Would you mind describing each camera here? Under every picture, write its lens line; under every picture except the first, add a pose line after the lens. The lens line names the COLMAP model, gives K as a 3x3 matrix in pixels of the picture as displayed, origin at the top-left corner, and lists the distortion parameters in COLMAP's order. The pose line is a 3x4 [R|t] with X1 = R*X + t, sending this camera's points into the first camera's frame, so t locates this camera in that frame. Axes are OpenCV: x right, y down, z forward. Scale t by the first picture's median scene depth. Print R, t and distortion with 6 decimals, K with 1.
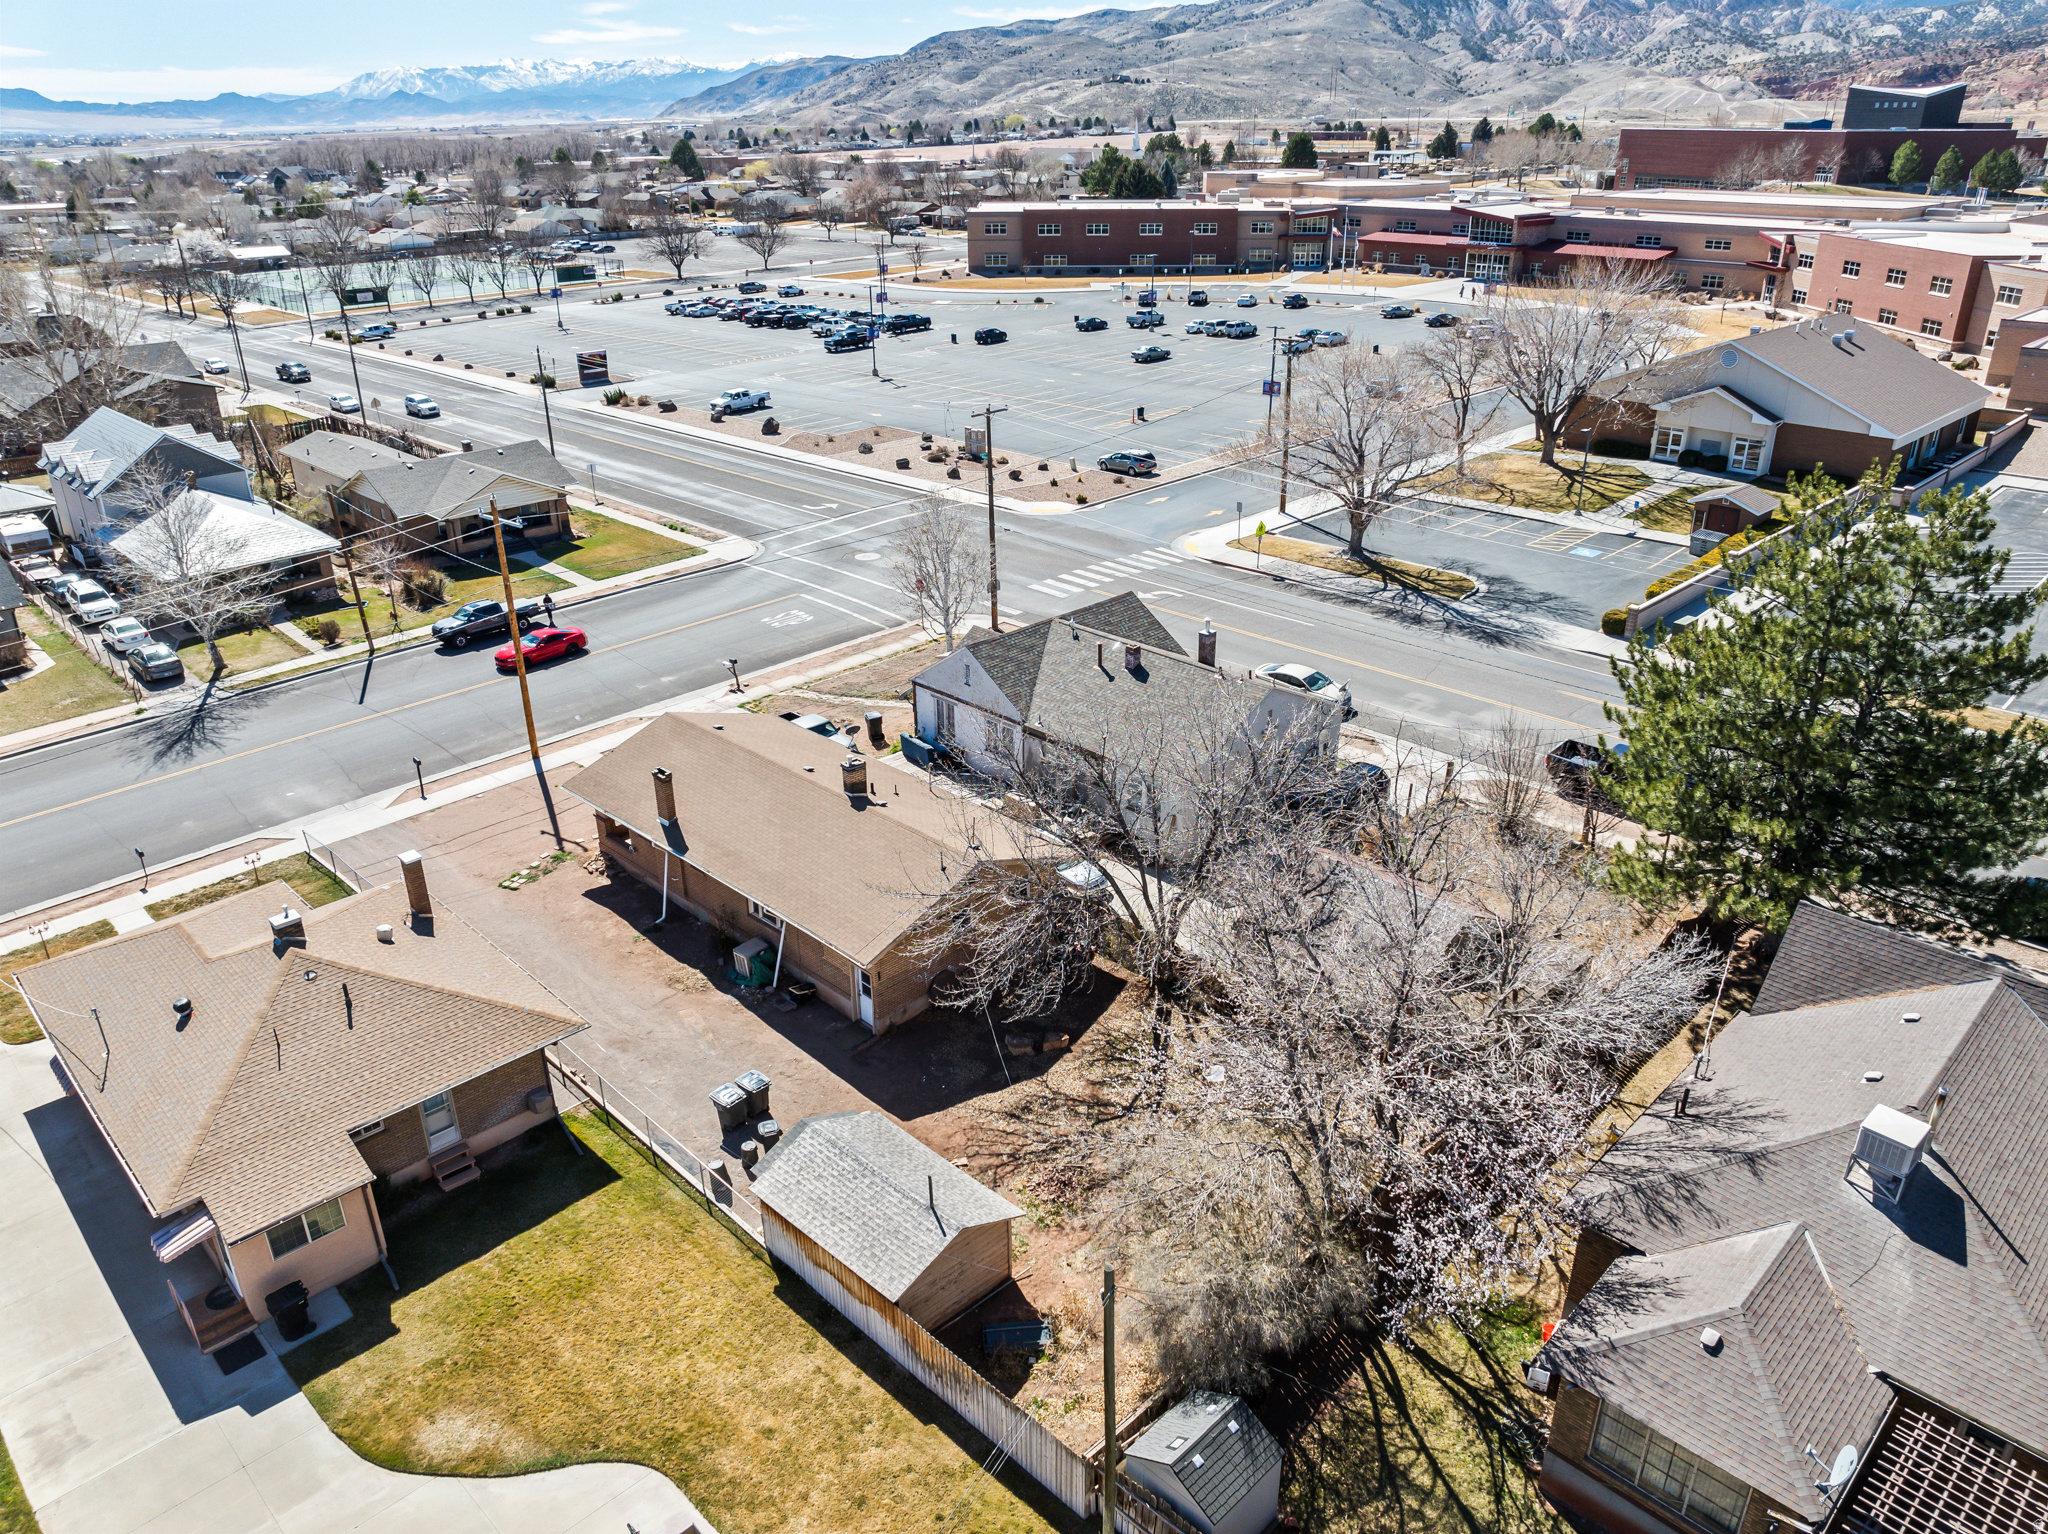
lens RADIAL K [[1432.3, 0, 1024.0], [0, 1432.3, 767.0], [0, 0, 1]] dist [-0.051083, 0.023645]
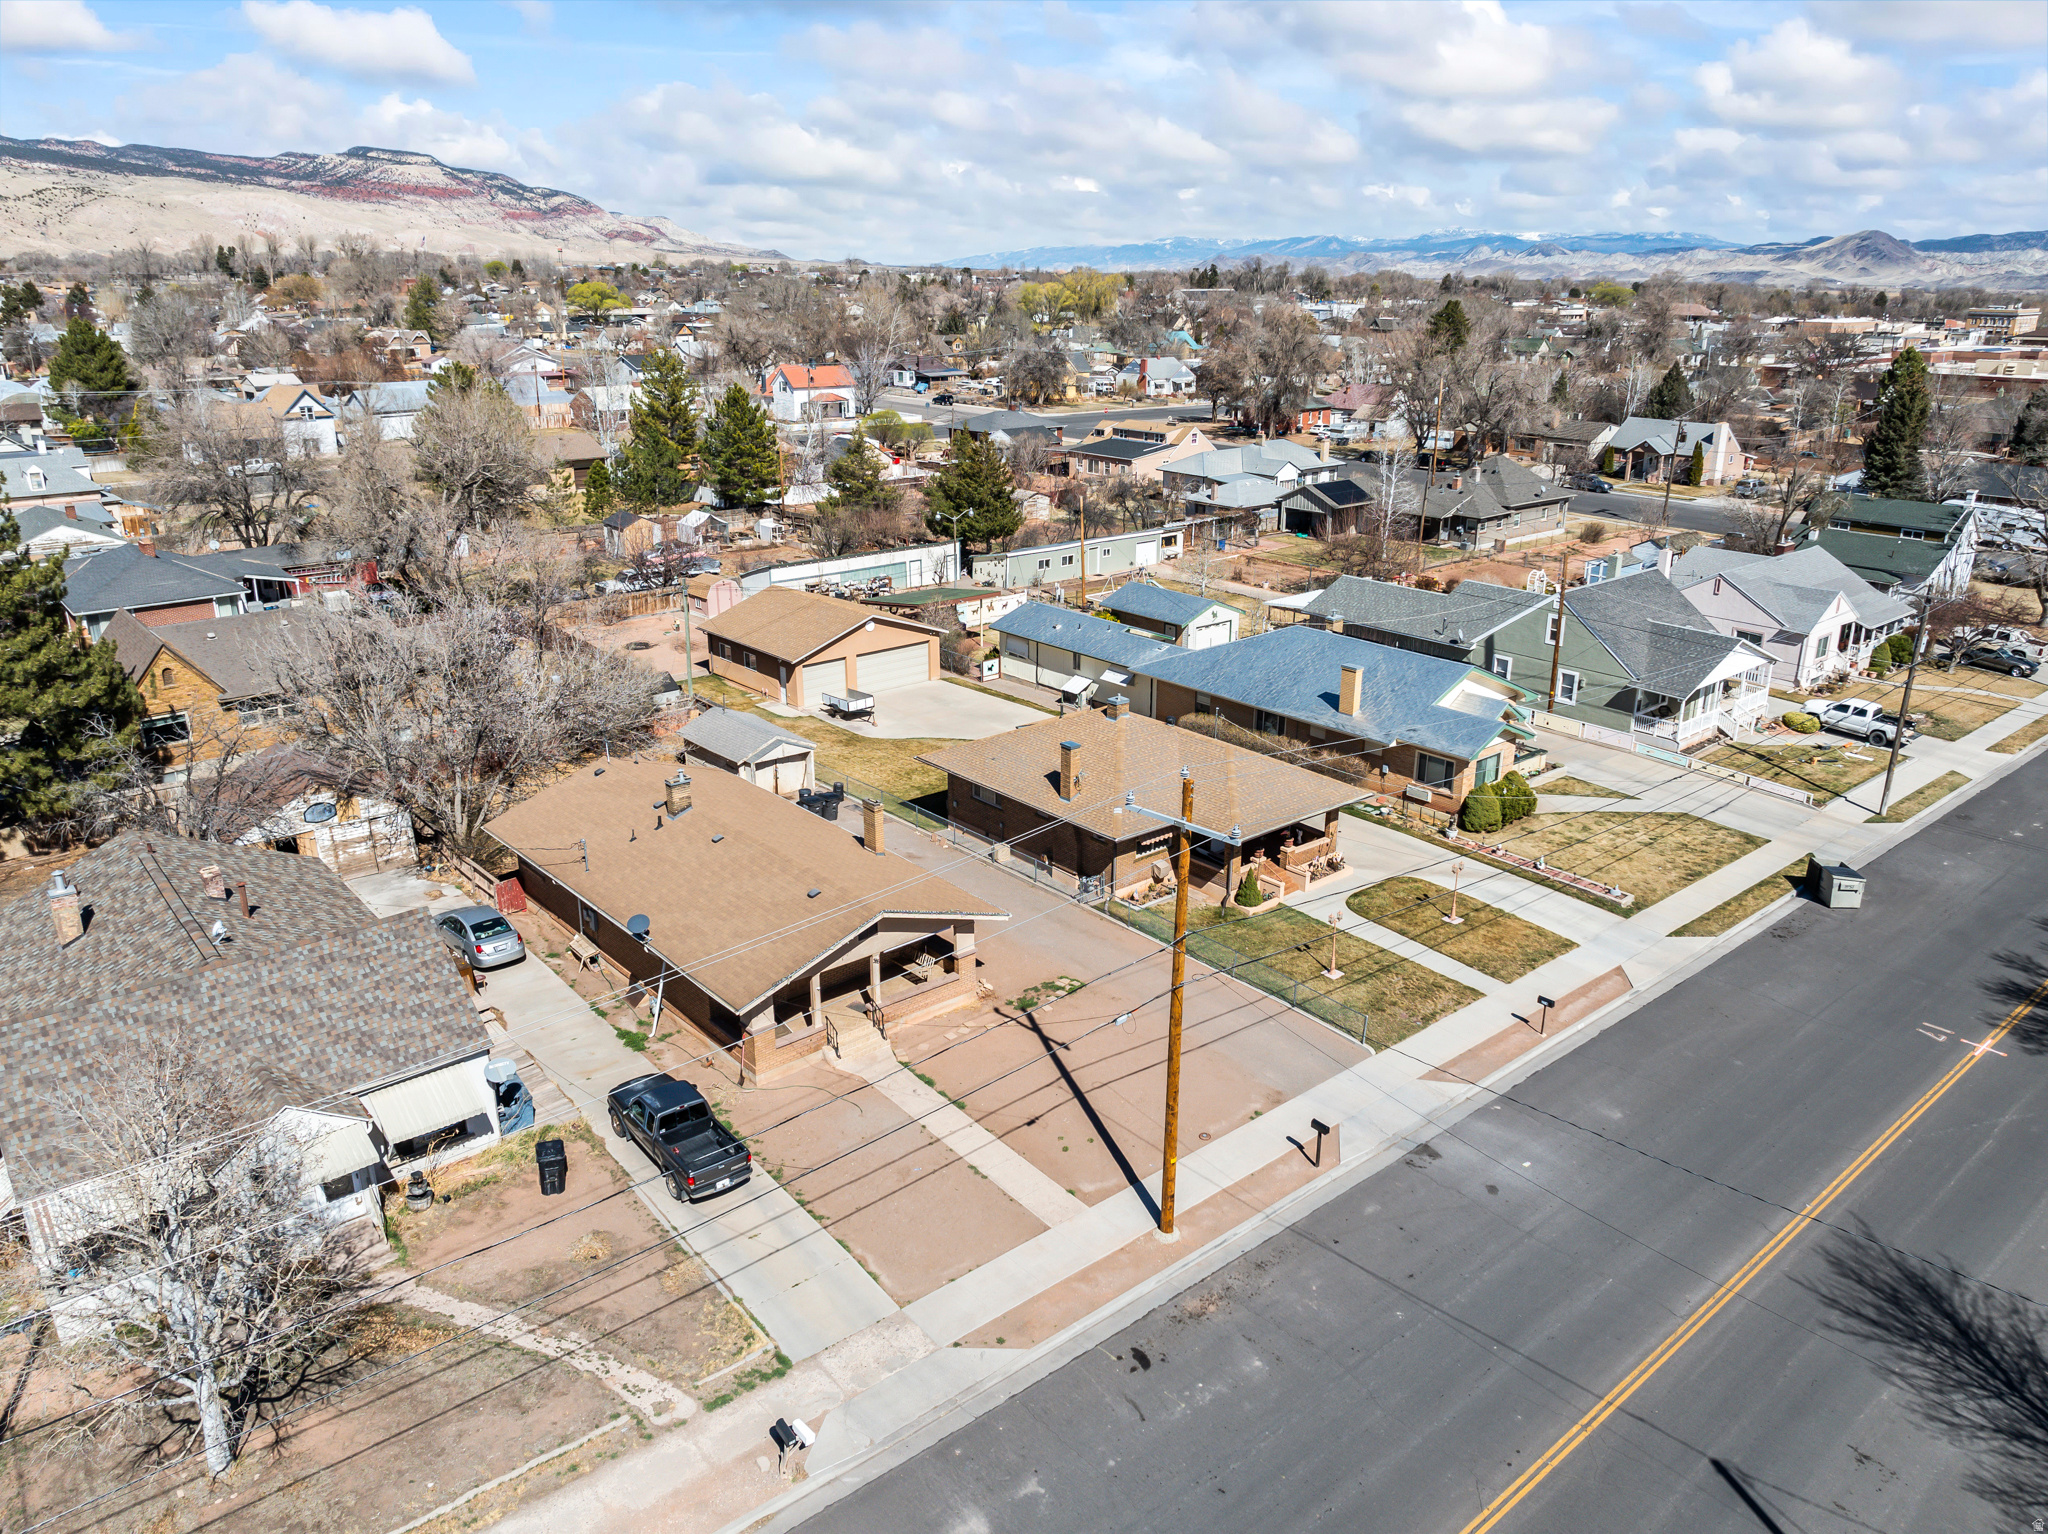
lens RADIAL K [[1440.5, 0, 1024.0], [0, 1440.5, 767.0], [0, 0, 1]] dist [-0.037185, 0.001560]
pose [[-0.997168, -0.019723, 0.072575, -0.210986], [0.035694, 0.725279, 0.687529, -0.337067], [-0.066197, 0.688173, -0.722521, 0.831451]]
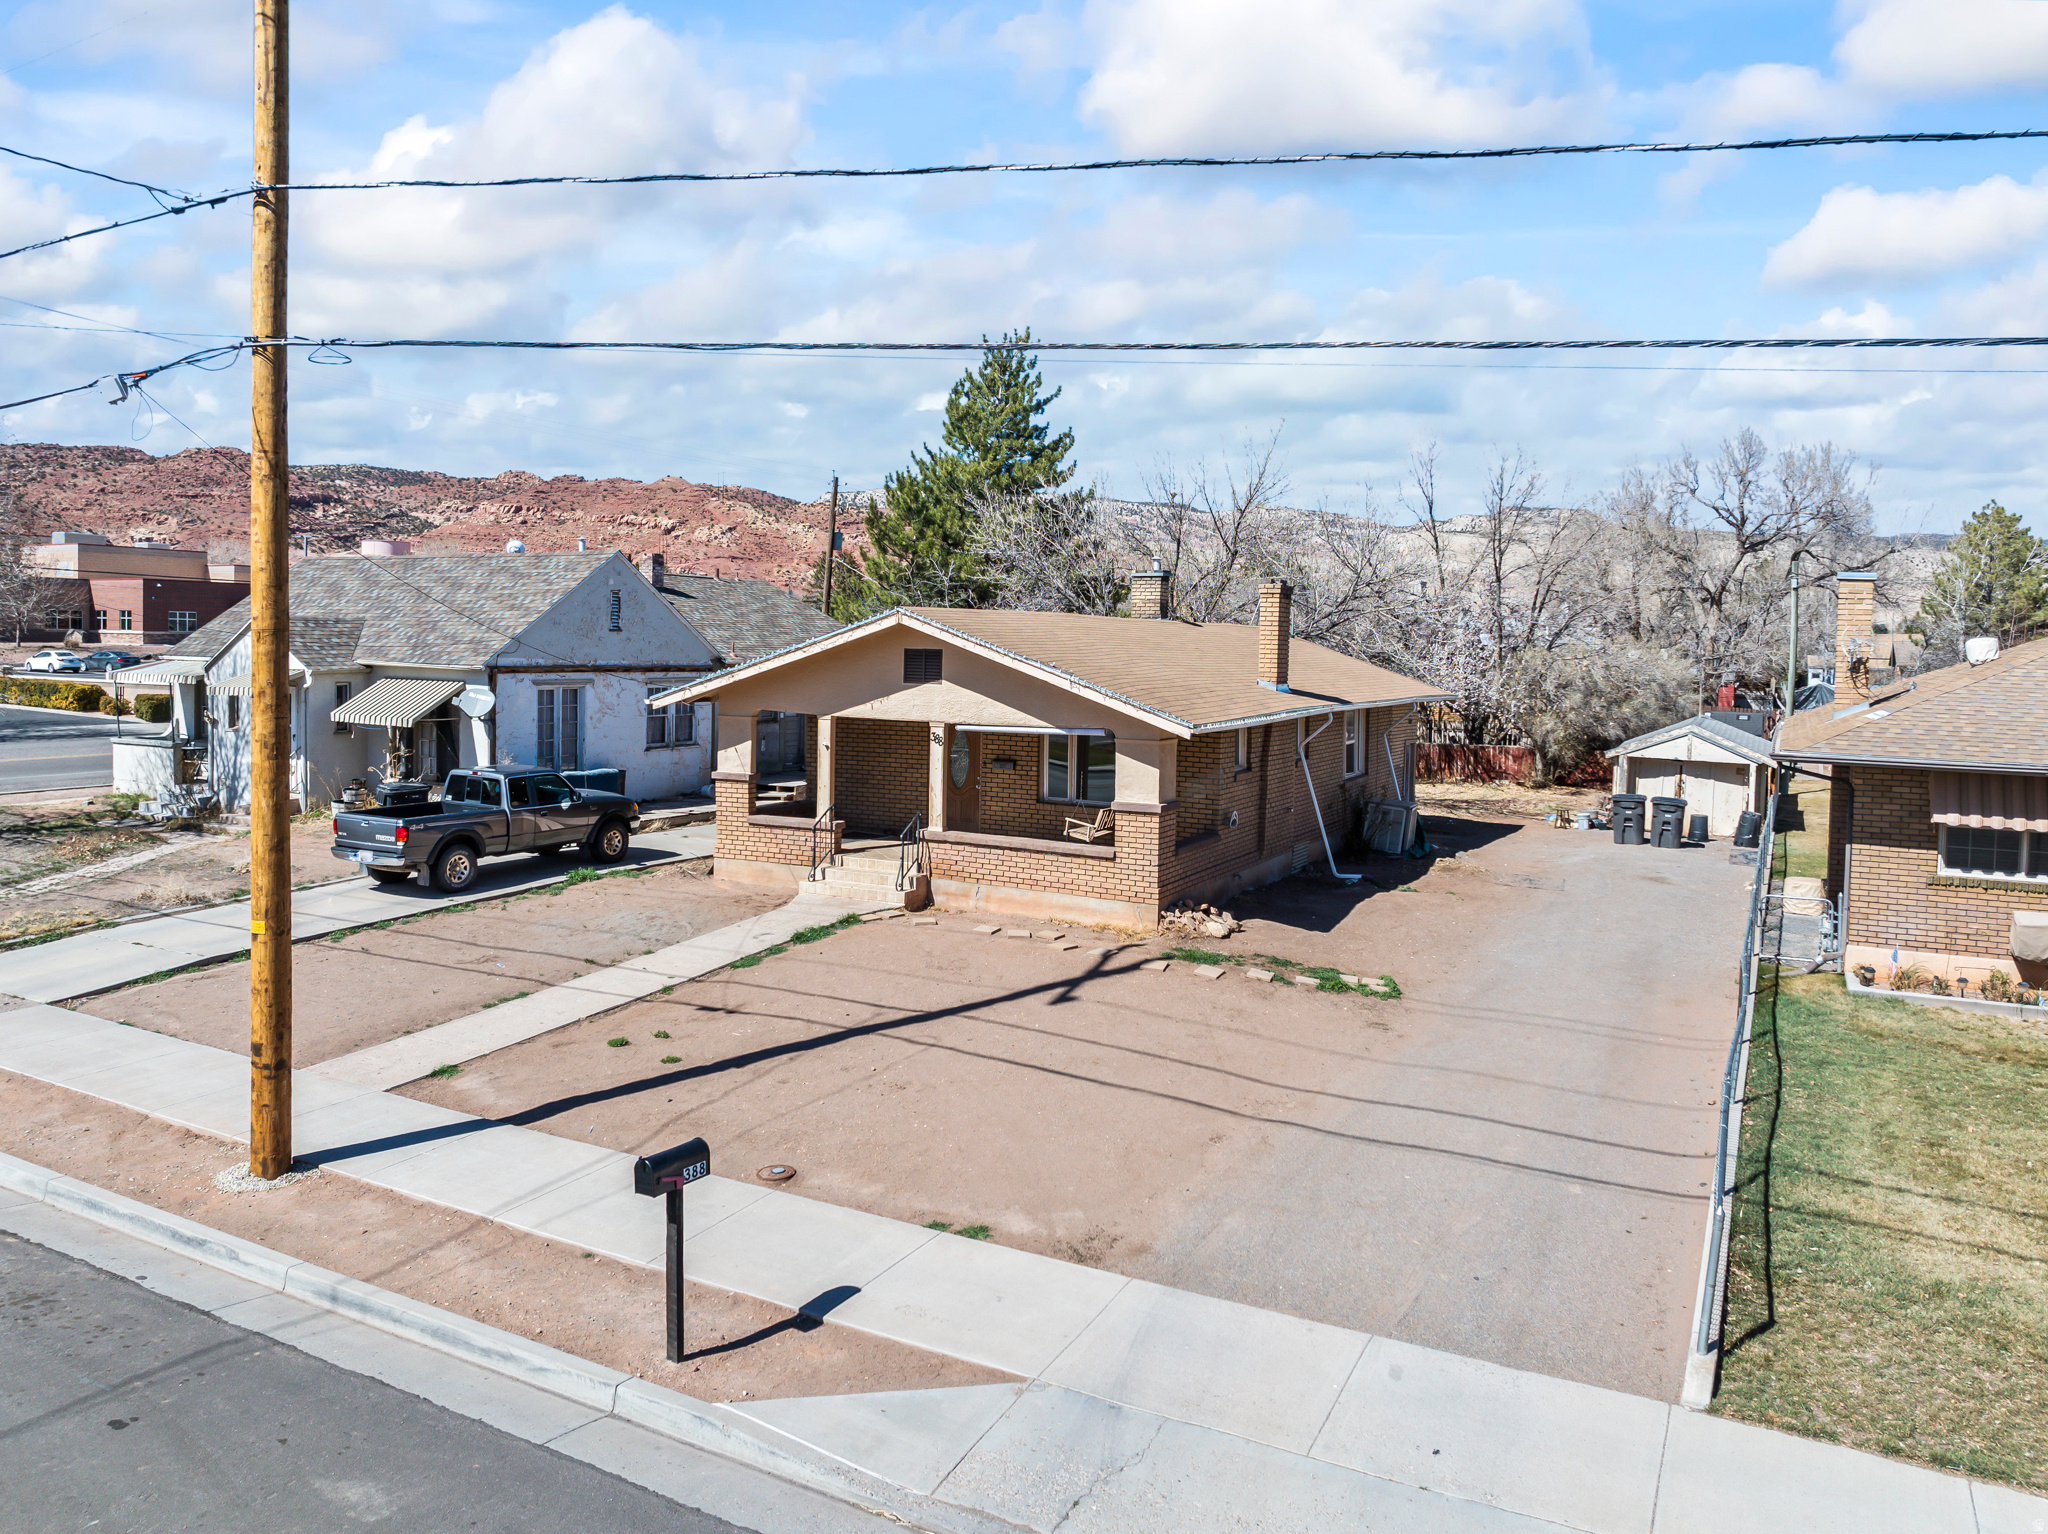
lens RADIAL K [[1480.4, 0, 1017.4], [0, 1480.4, 699.4], [0, 0, 1]] dist [-0.030398, -0.030579]
pose [[-0.300182, -0.034297, 0.953265, -0.359266], [0.379196, 0.912706, 0.152246, -0.036078], [-0.875272, 0.407176, -0.260973, 0.609557]]
